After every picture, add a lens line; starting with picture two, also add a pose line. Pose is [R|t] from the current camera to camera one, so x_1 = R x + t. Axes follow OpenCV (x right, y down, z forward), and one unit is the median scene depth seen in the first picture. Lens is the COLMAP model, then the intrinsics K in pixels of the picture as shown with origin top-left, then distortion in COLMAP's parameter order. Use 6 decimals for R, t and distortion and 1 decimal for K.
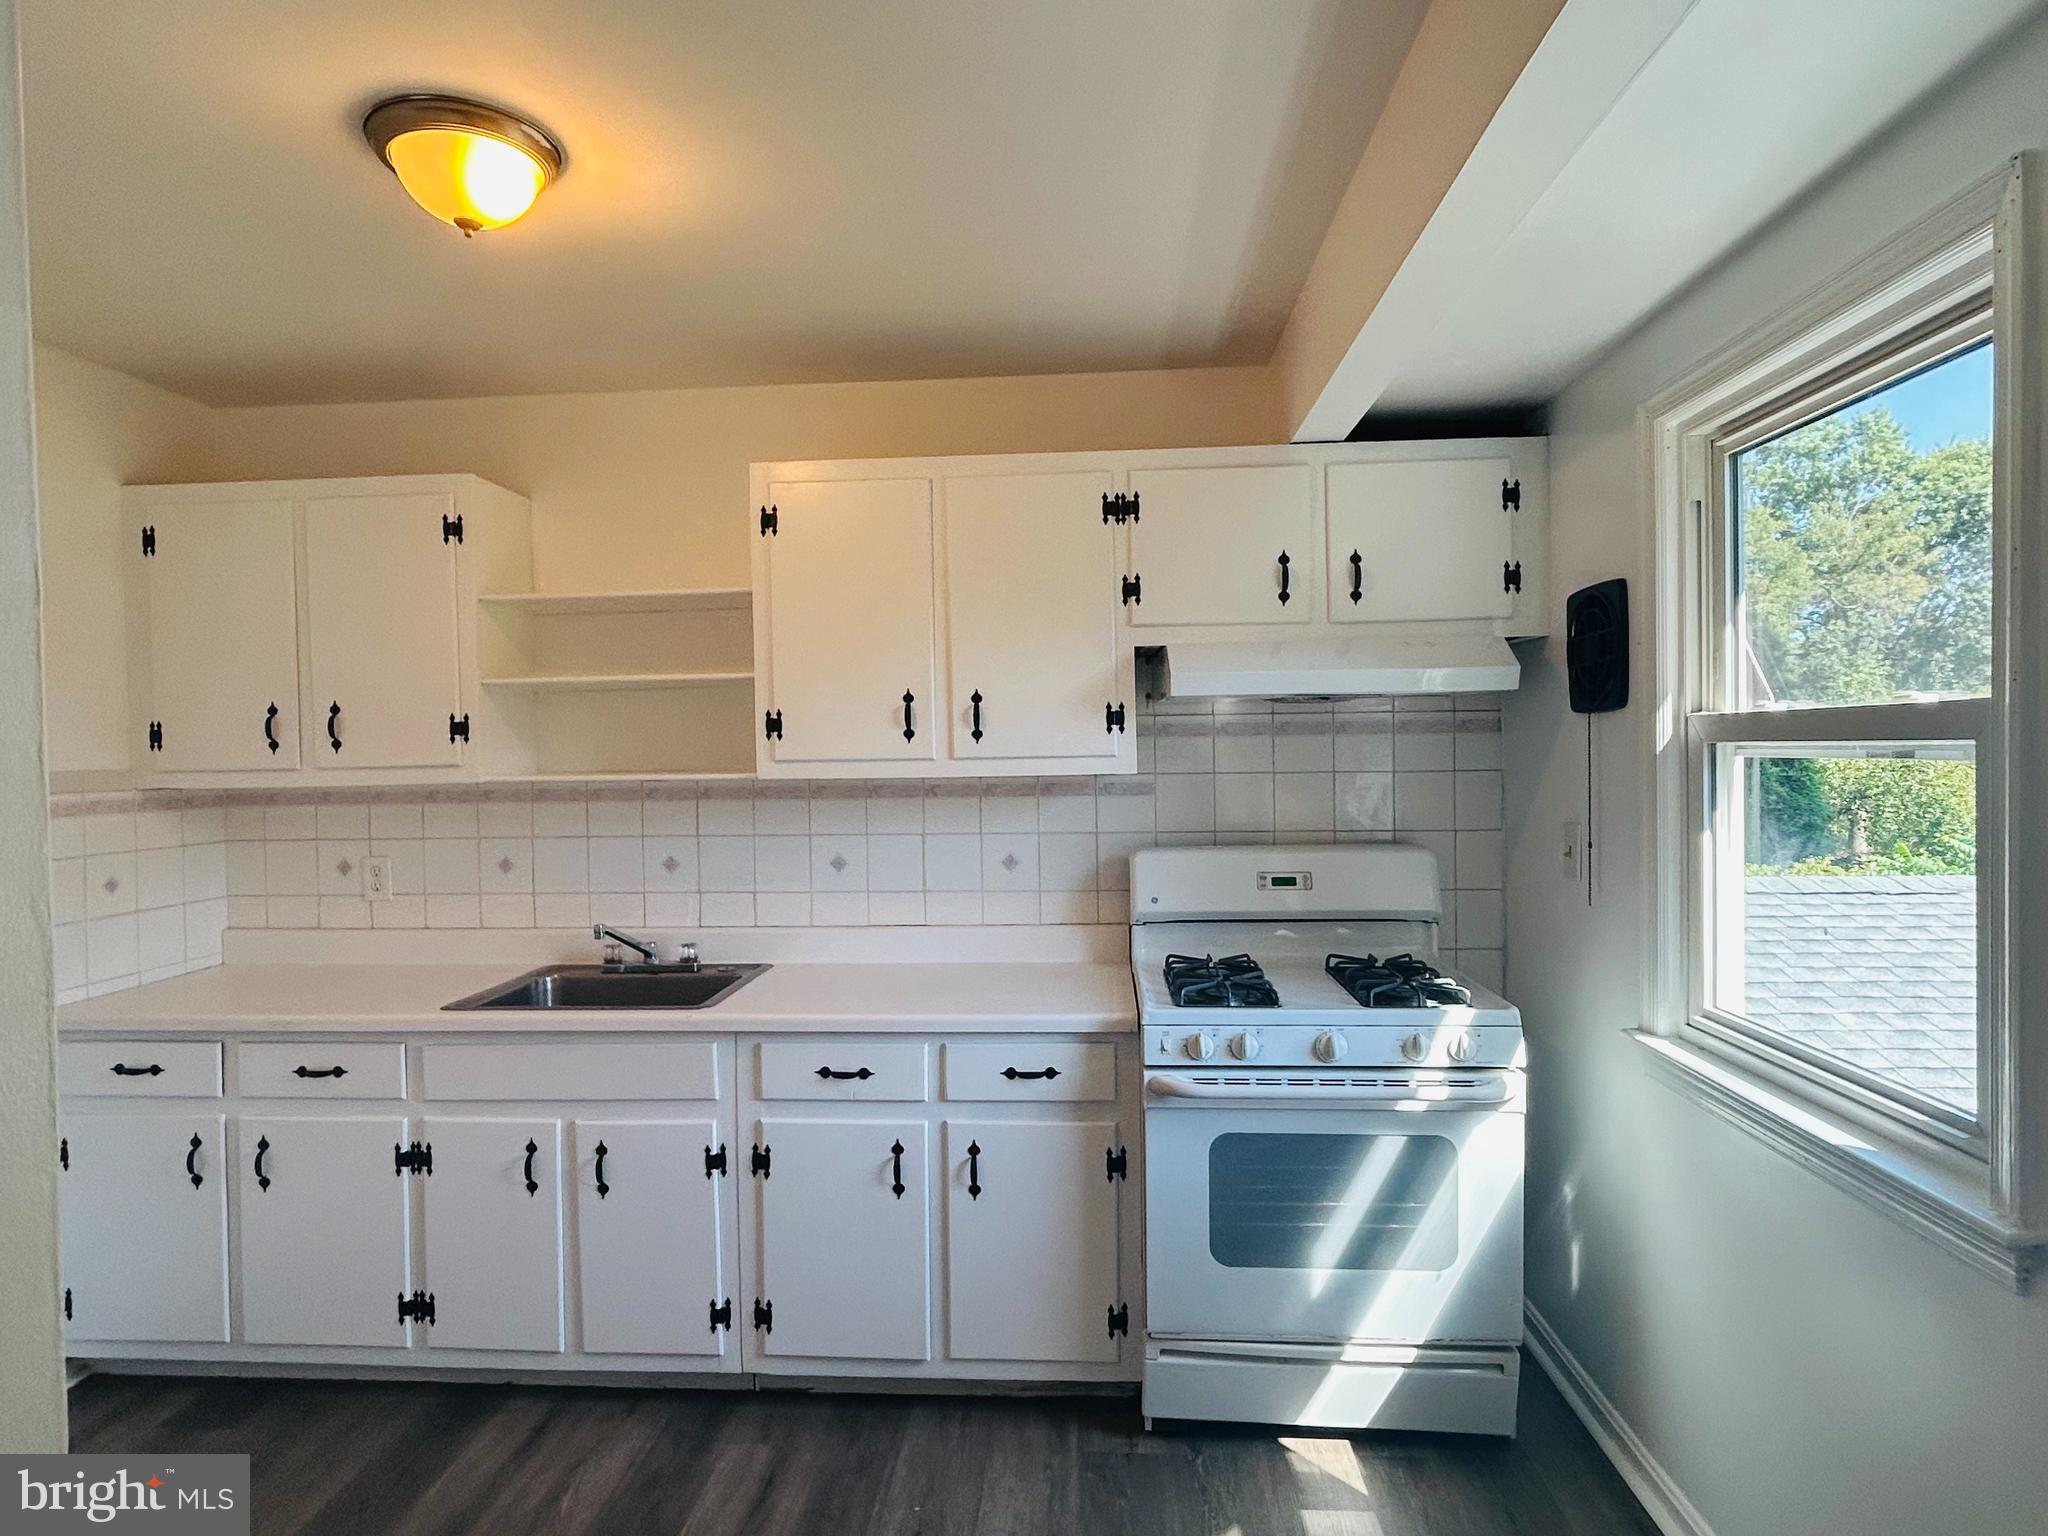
lens RADIAL K [[1143.0, 0, 1024.0], [0, 1143.0, 768.0], [0, 0, 1]] dist [0.003686, -0.020972]
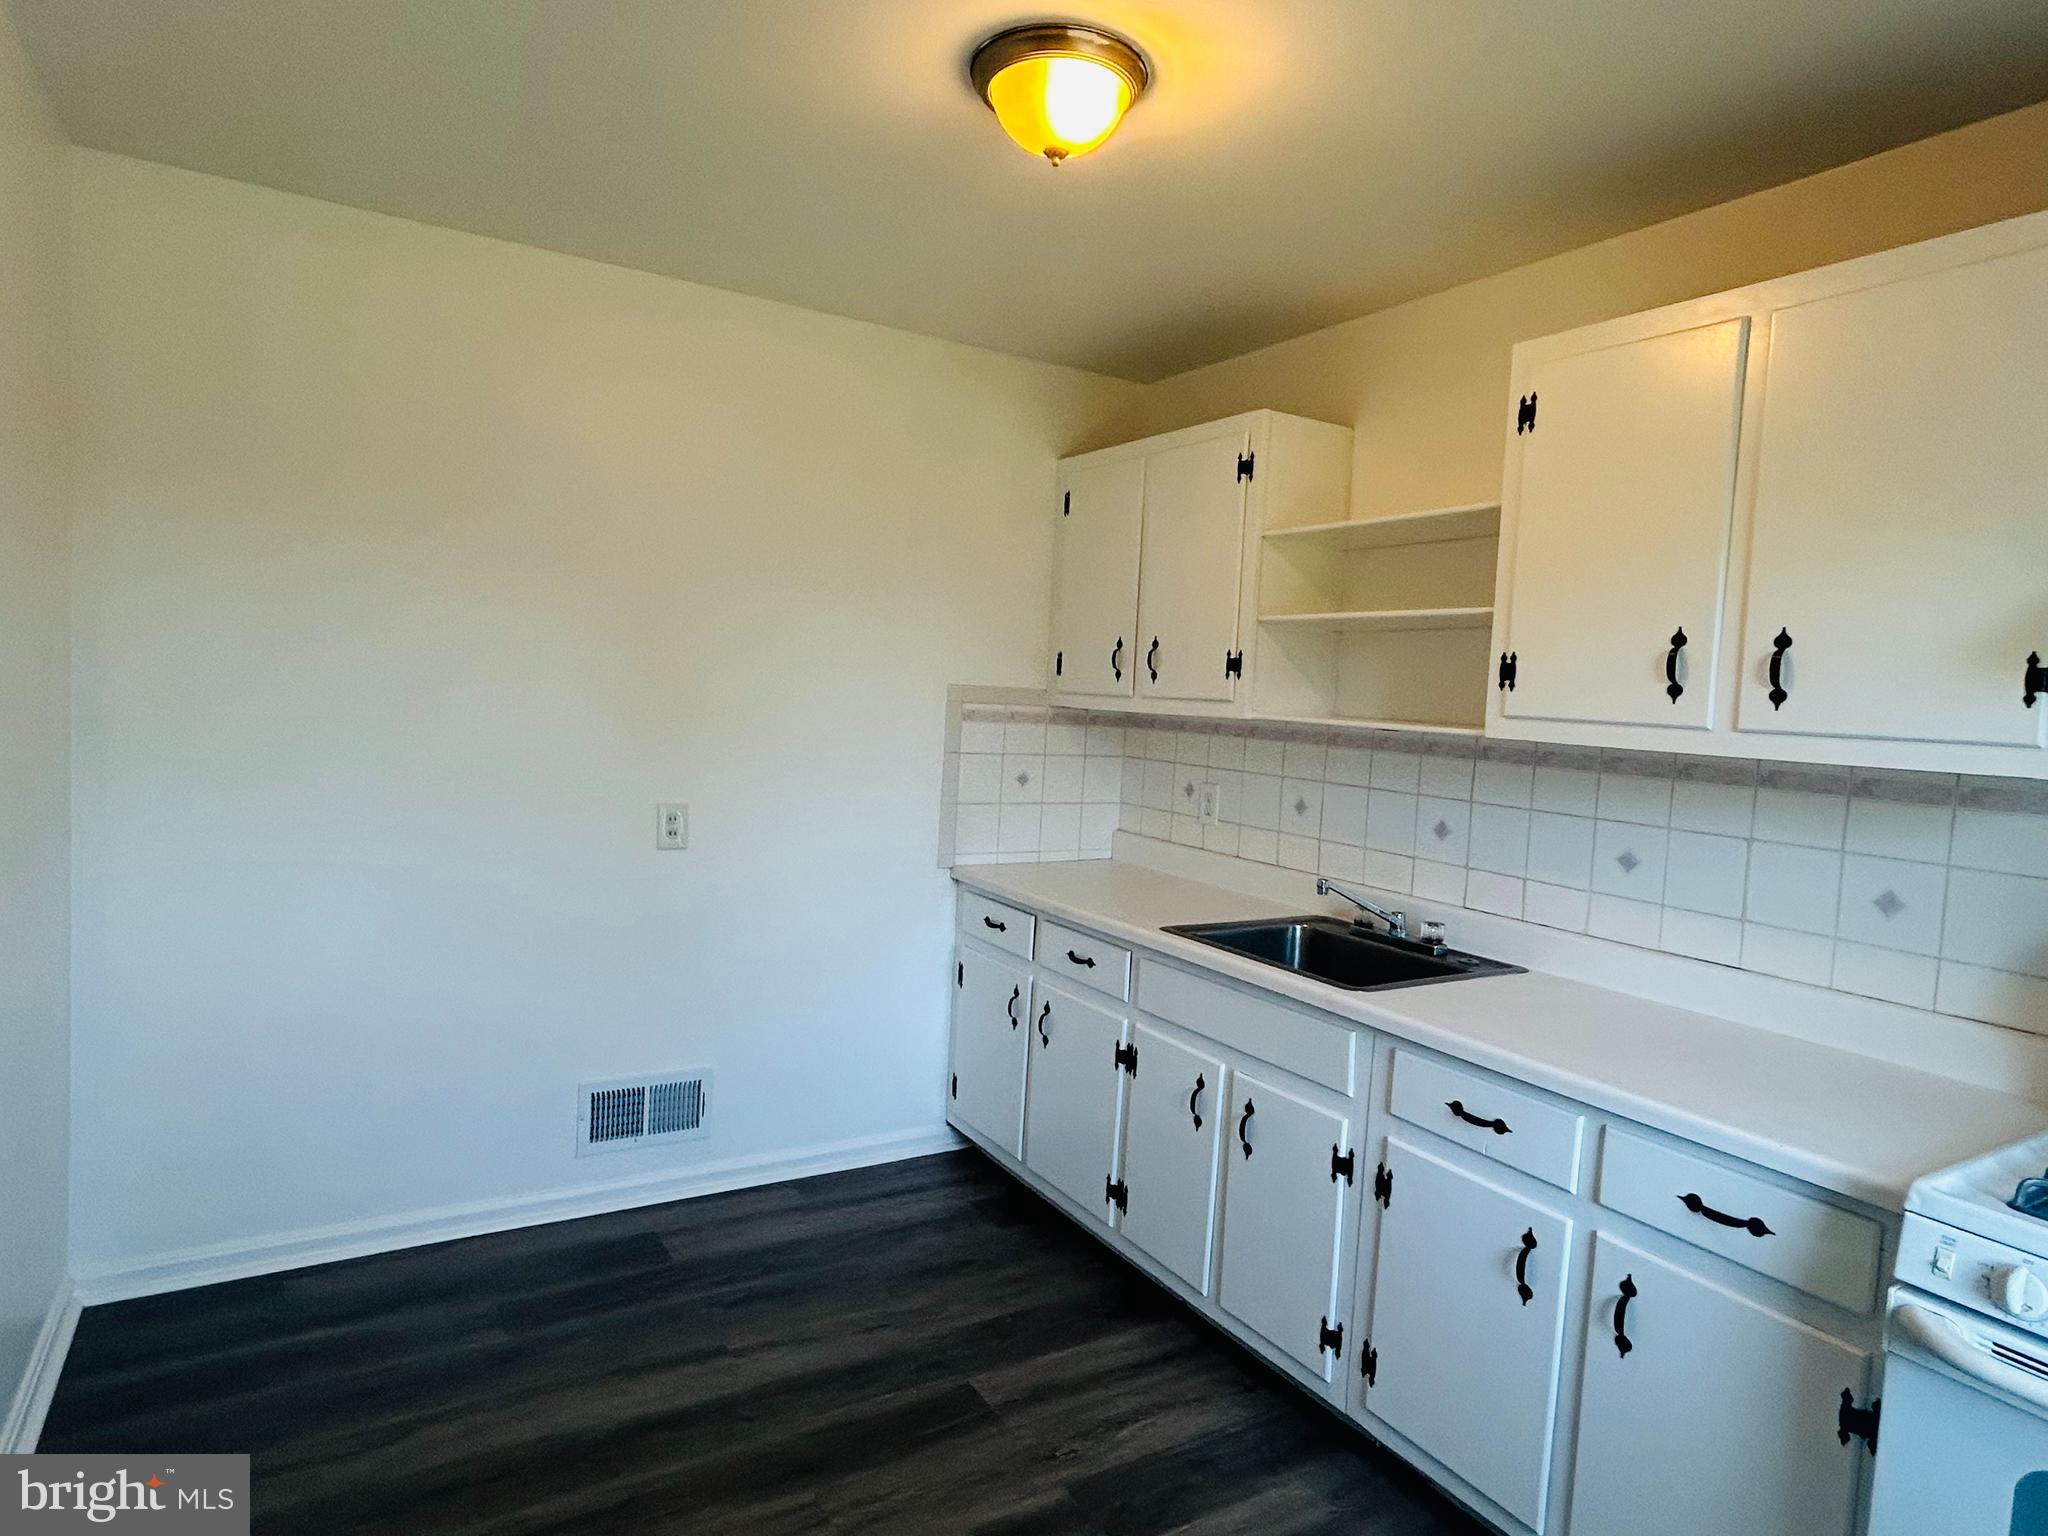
lens RADIAL K [[1162.3, 0, 1025.8], [0, 1162.3, 763.9], [0, 0, 1]] dist [-0.000782, -0.003477]
pose [[0.579900, 0.100411, -0.808476, 0.268293], [-0.076056, 0.994714, 0.068988, -0.004062], [0.811130, 0.021483, 0.584472, 0.268335]]
